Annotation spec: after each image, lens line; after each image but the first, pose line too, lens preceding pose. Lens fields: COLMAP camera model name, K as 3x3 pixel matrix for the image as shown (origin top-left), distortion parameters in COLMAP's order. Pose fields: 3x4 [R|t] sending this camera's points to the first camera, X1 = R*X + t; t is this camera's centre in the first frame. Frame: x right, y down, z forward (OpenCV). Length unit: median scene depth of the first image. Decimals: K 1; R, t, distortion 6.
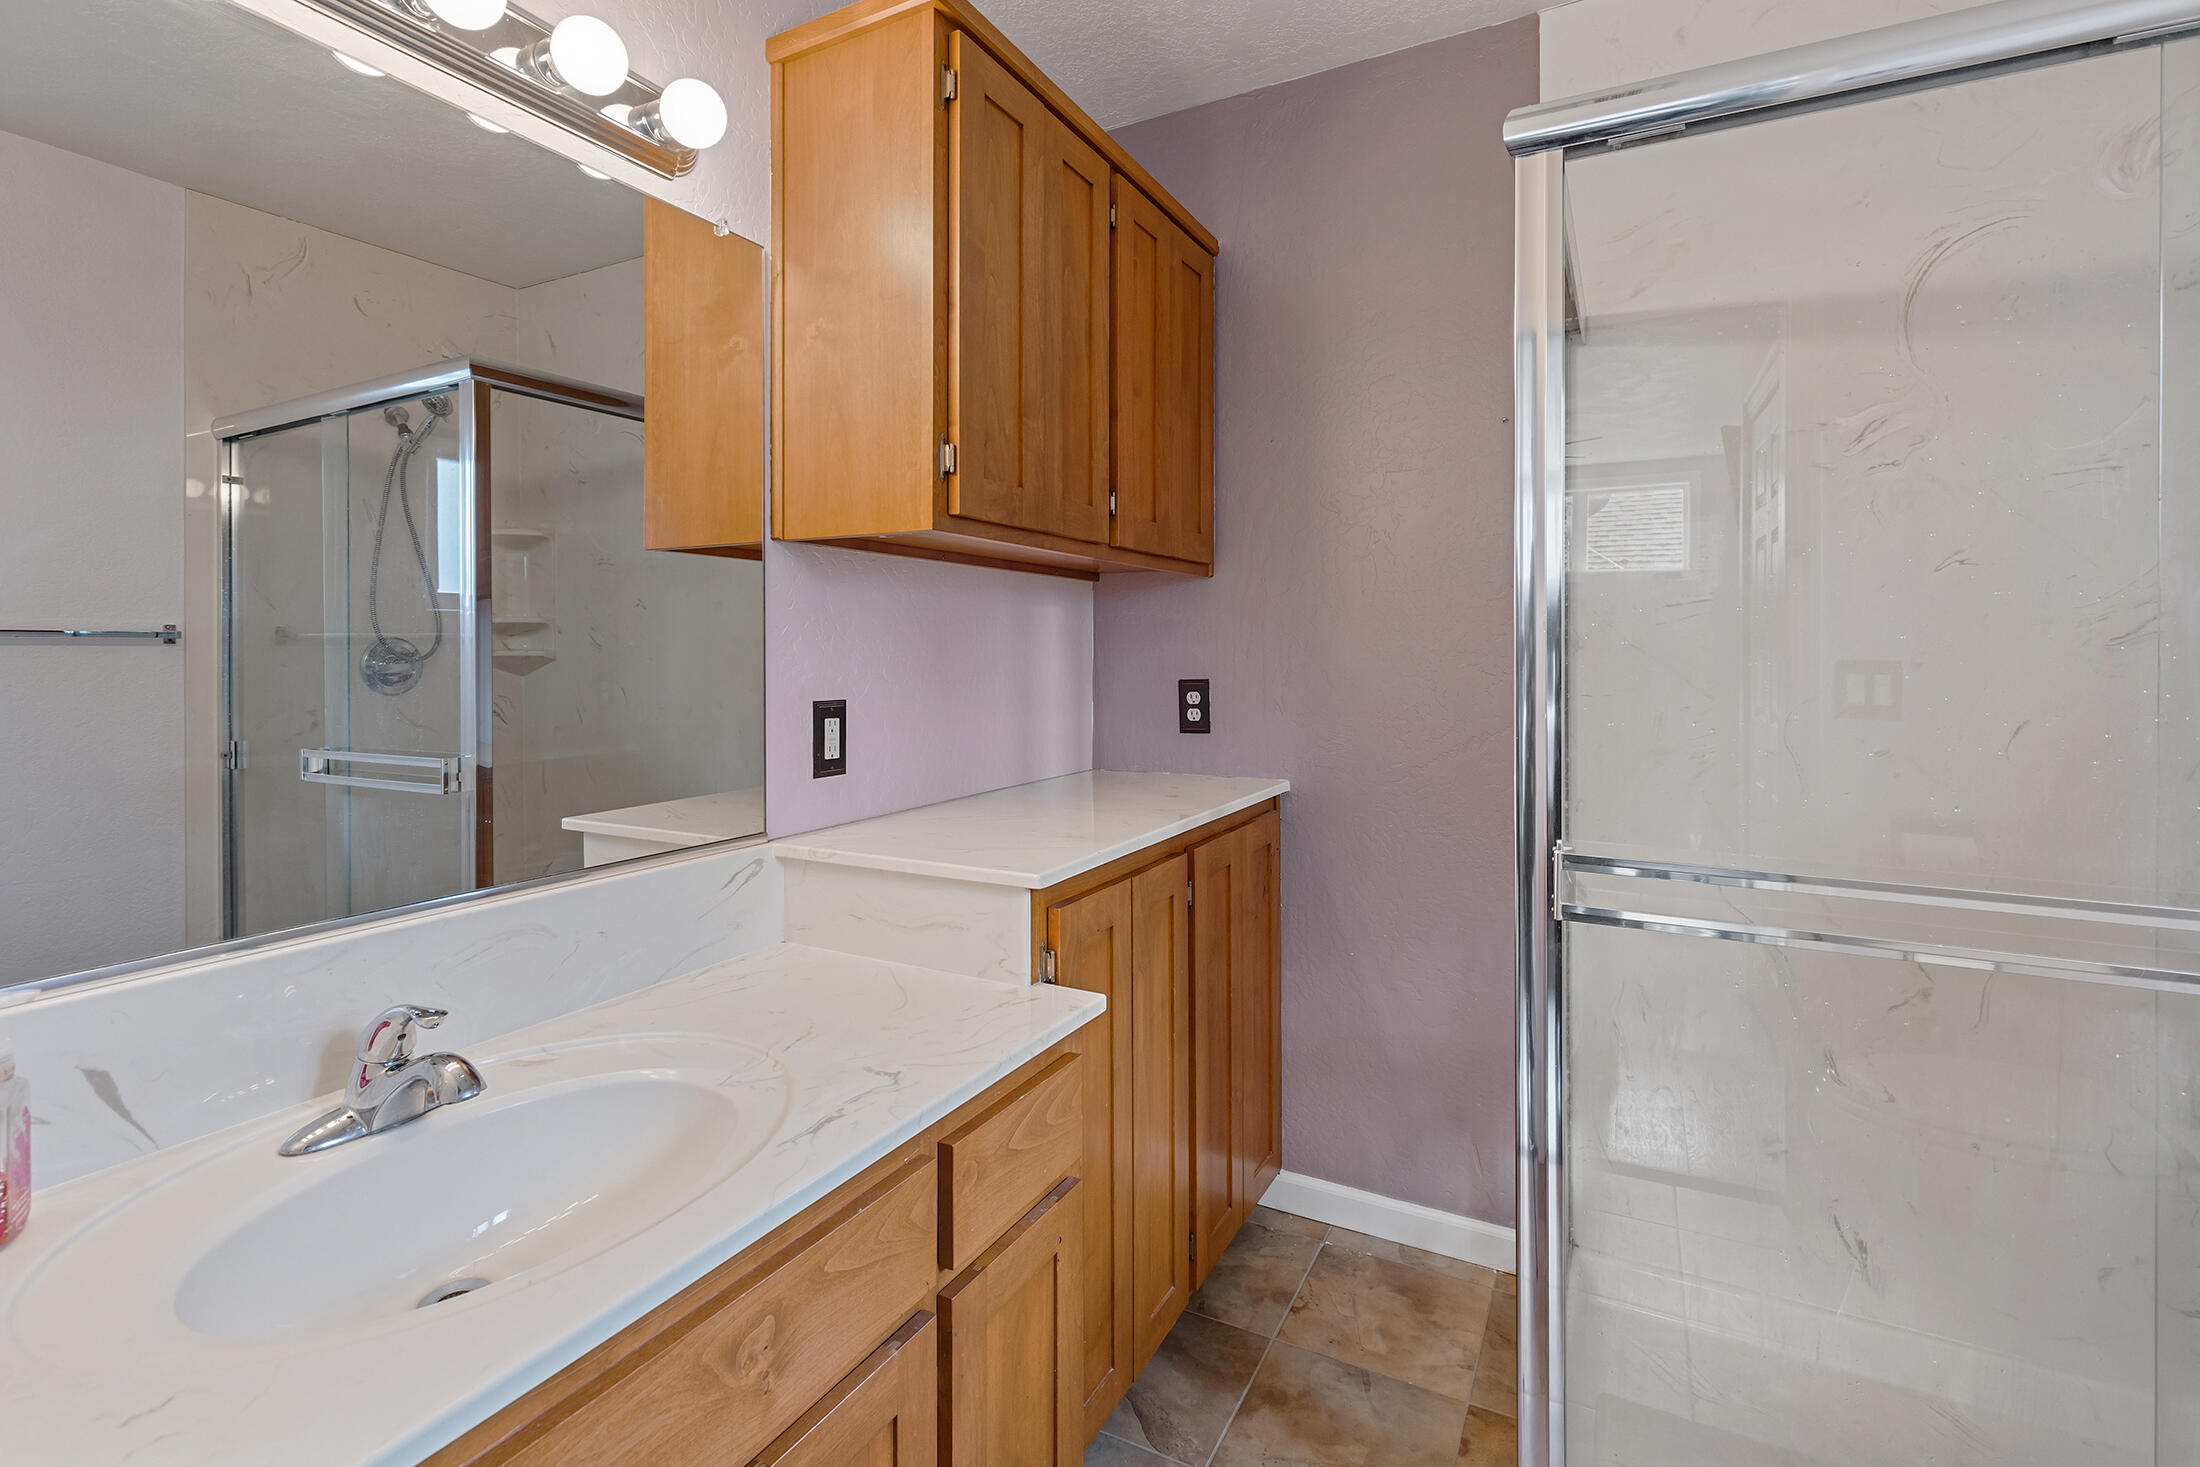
lens RADIAL K [[1004.1, 0, 1005.9], [0, 1004.1, 650.1], [0, 0, 1]] dist [0.004530, -0.000900]
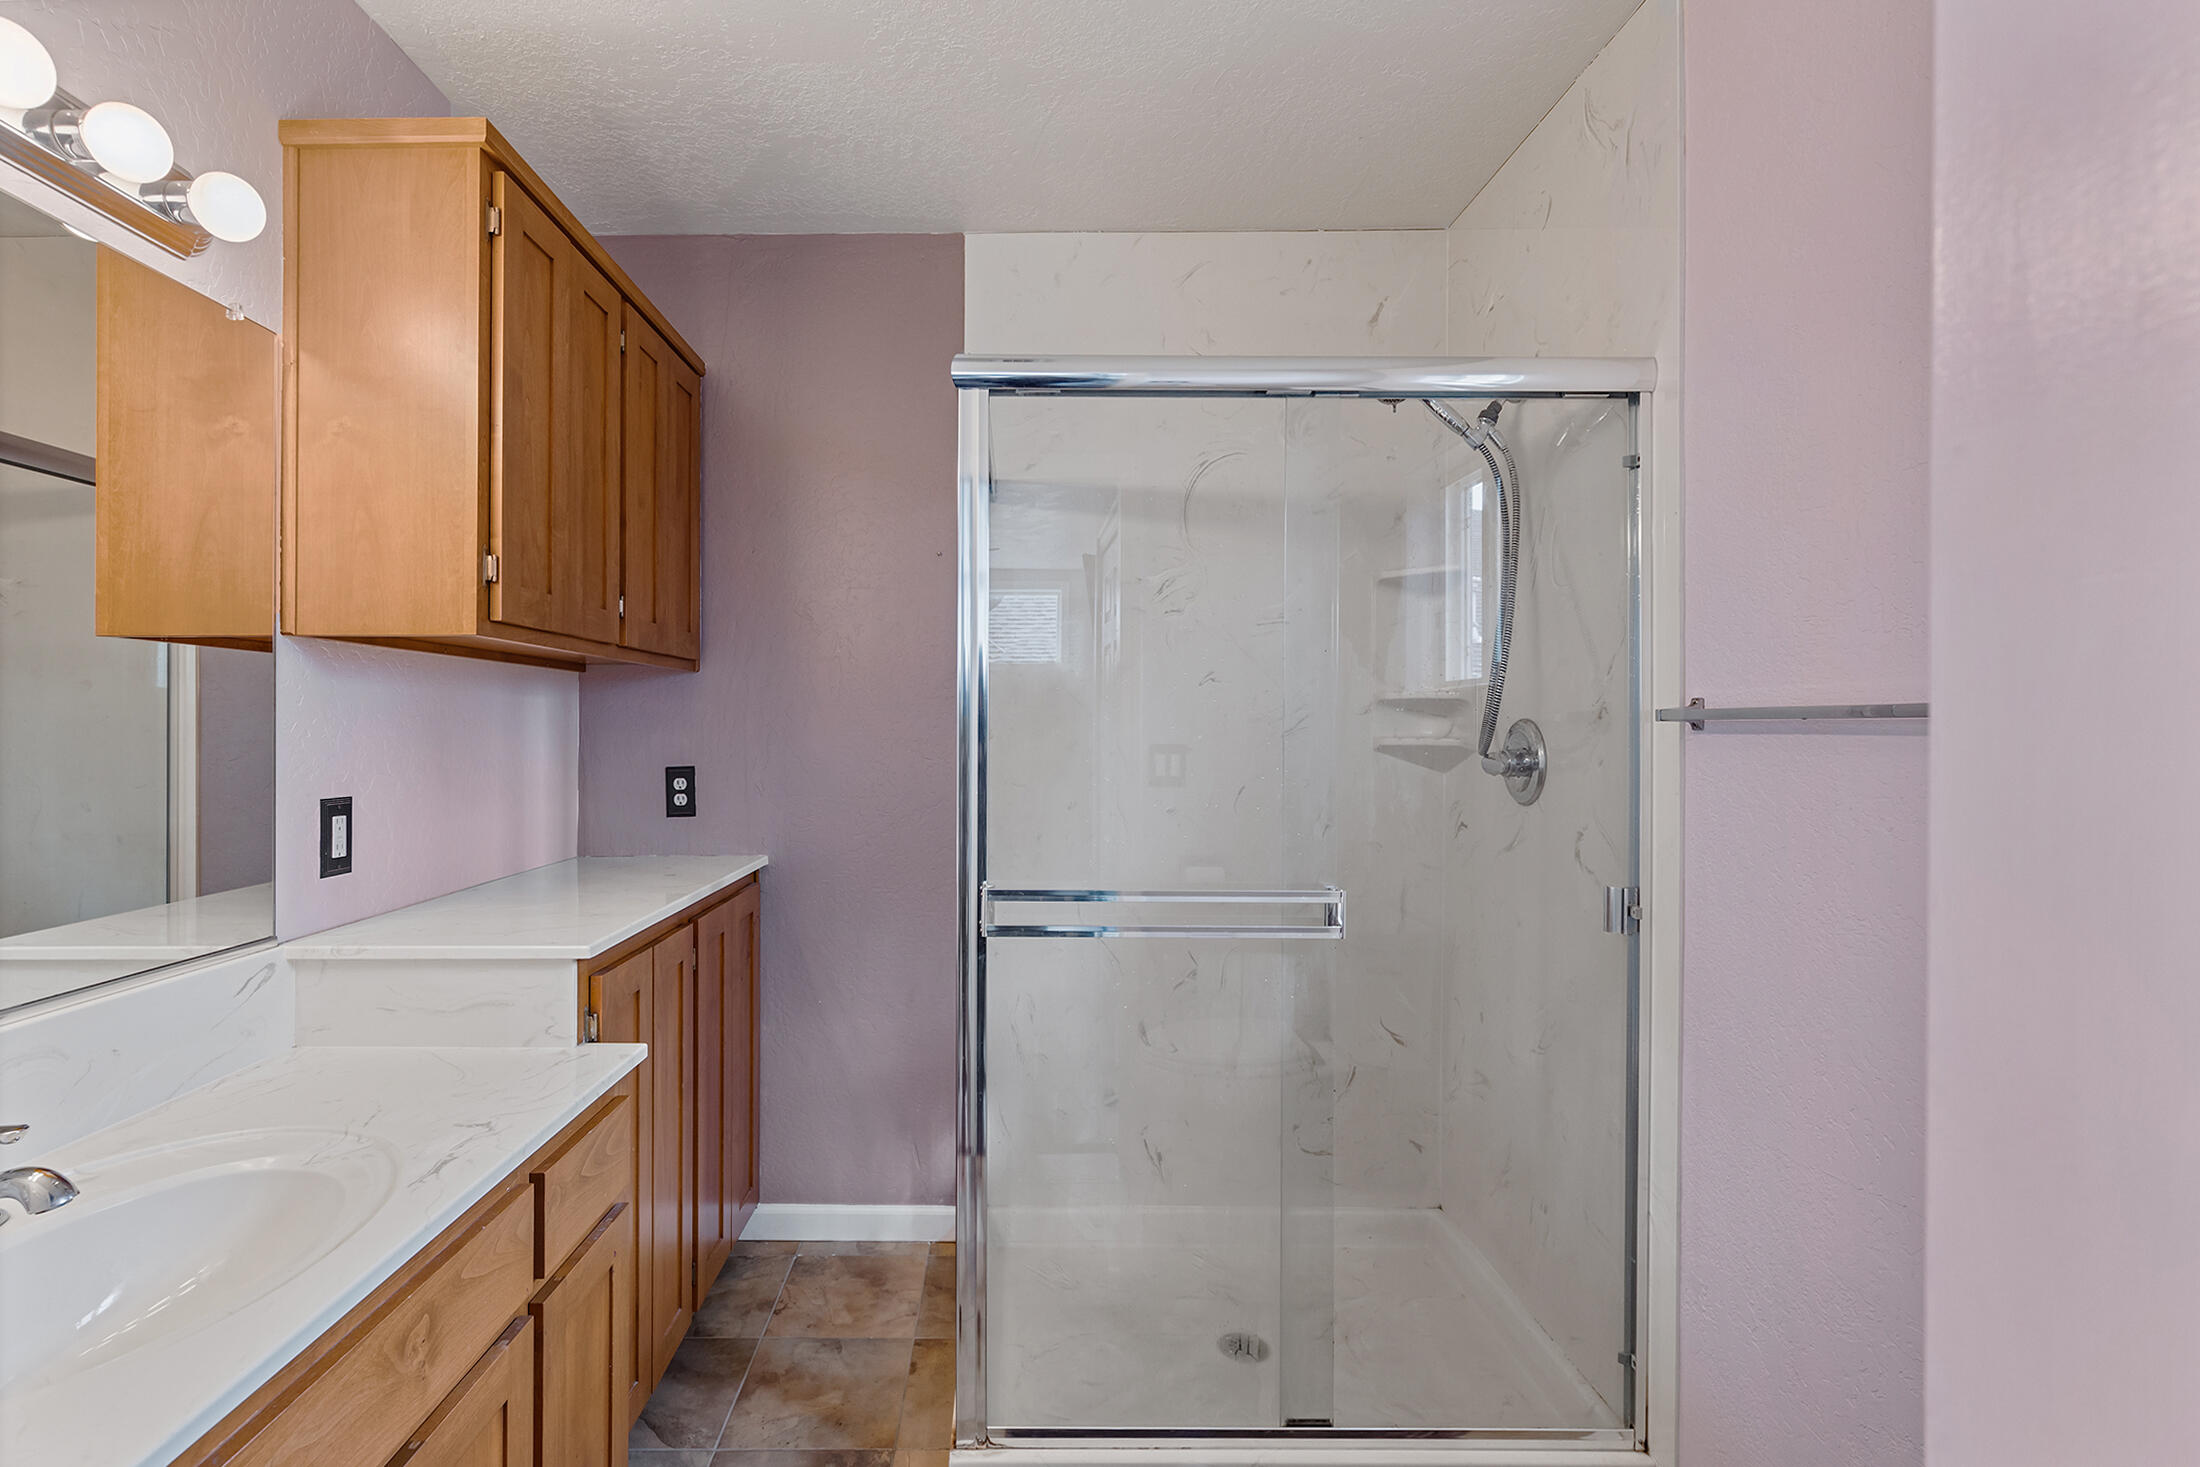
lens RADIAL K [[1020.5, 0, 1025.2], [0, 1020.5, 730.5], [0, 0, 1]] dist [-0.000504, -0.000152]
pose [[0.846248, 0.002793, 0.532782, -0.139179], [-0.003201, 0.999995, -0.000157, -0.017747], [-0.532780, -0.001573, 0.846252, -0.202040]]
